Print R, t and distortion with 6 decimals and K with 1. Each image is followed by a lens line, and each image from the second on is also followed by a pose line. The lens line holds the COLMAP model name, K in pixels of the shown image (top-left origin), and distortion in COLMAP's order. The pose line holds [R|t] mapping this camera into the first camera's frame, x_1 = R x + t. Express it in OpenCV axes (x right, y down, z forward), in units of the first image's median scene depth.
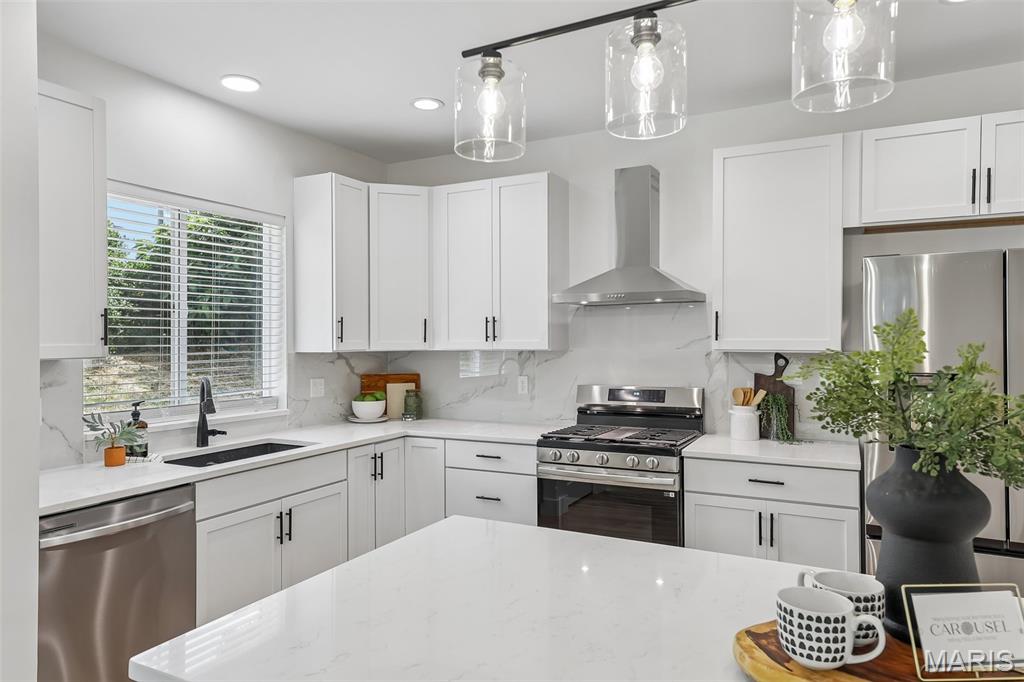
lens RADIAL K [[656.0, 0, 512.0], [0, 656.0, 341.0], [0, 0, 1]] dist [0.009579, 0.002632]
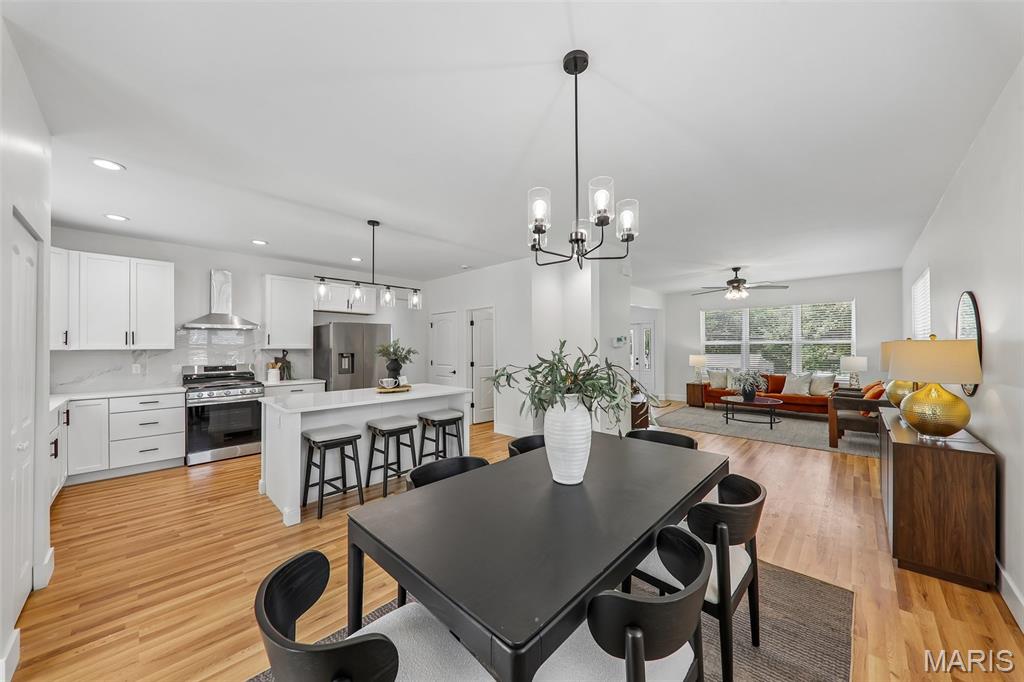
lens RADIAL K [[358.9, 0, 508.7], [0, 358.9, 346.6], [0, 0, 1]] dist [0.018096, -0.009207]
pose [[0.292637, 0.005073, 0.956210, -0.766071], [0.004074, 0.999970, -0.006552, 0.019006], [-0.956215, 0.005813, 0.292607, -0.362869]]
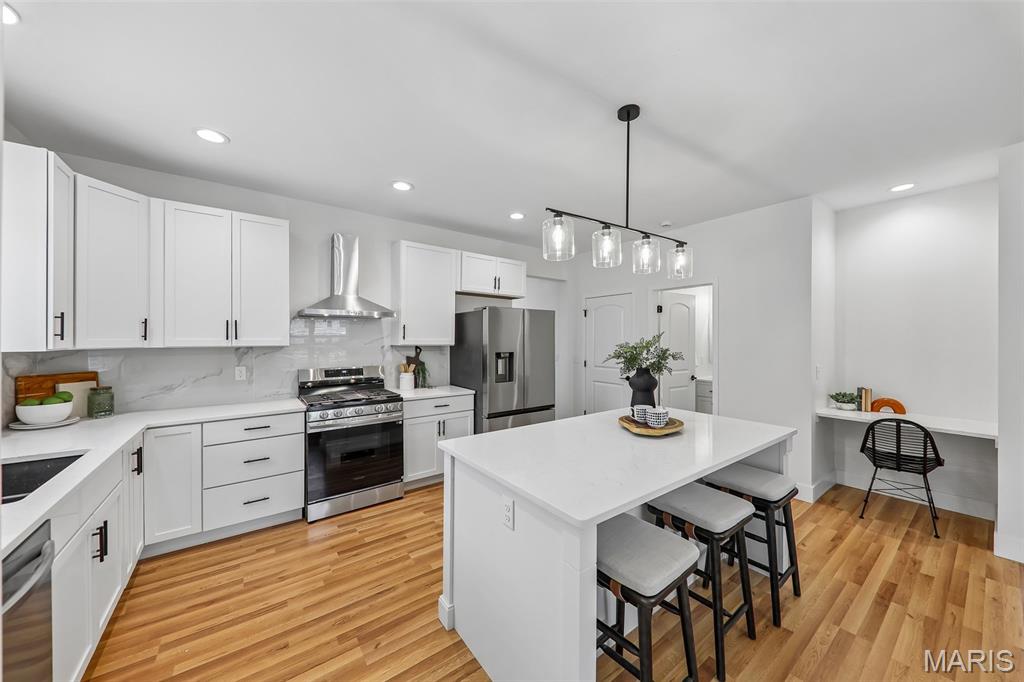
lens RADIAL K [[358.6, 0, 512.0], [0, 358.6, 341.0], [0, 0, 1]] dist [0.024196, -0.011177]
pose [[0.438707, 0.001061, 0.898630, -0.460917], [-0.002339, 0.999997, -0.000038, 0.002072], [-0.898627, -0.002085, 0.438708, 0.228631]]
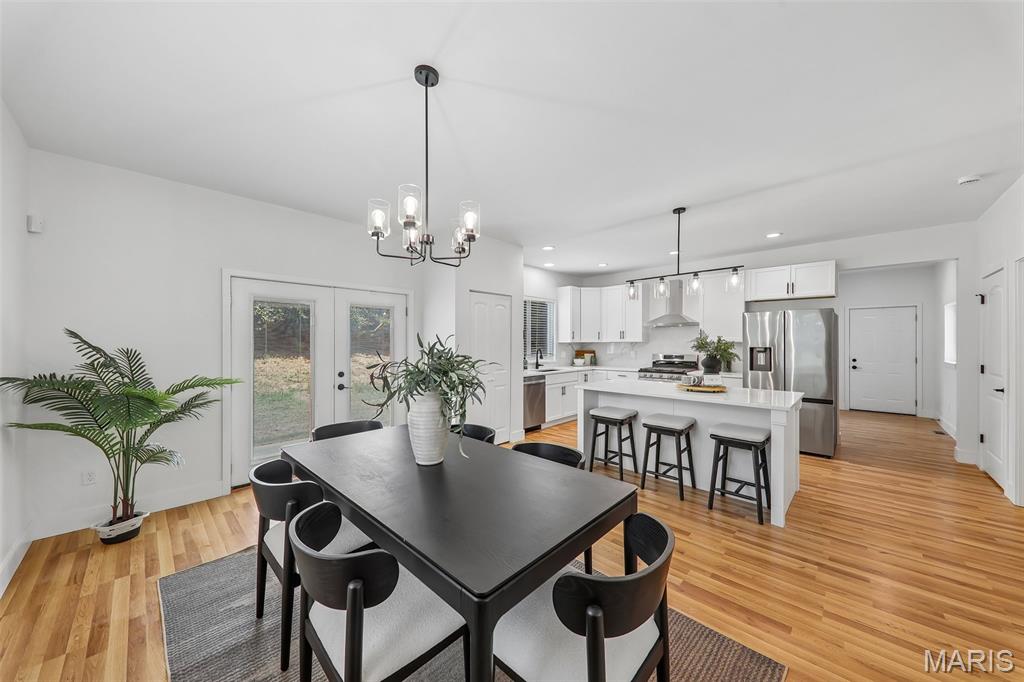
lens RADIAL K [[351.0, 0, 515.9], [0, 351.0, 346.2], [0, 0, 1]] dist [-0.000427, -0.000108]
pose [[0.958249, 0.005147, -0.285889, -0.042592], [-0.001925, 0.999931, 0.011550, 0.017095], [0.285929, -0.010517, 0.958193, -0.746900]]
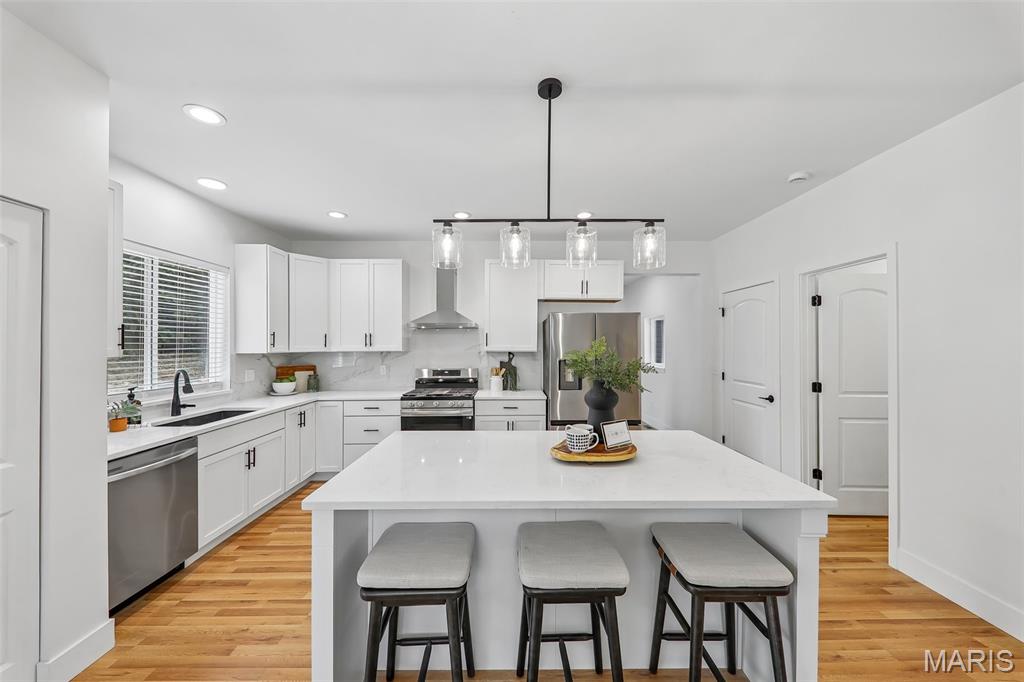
lens RADIAL K [[355.1, 0, 511.3], [0, 355.1, 343.8], [0, 0, 1]] dist [0.018252, -0.010853]
pose [[0.884913, 0.004758, 0.465732, -0.156417], [-0.001193, 0.999968, -0.007947, 0.000118], [-0.465755, 0.006477, 0.884890, -0.085538]]
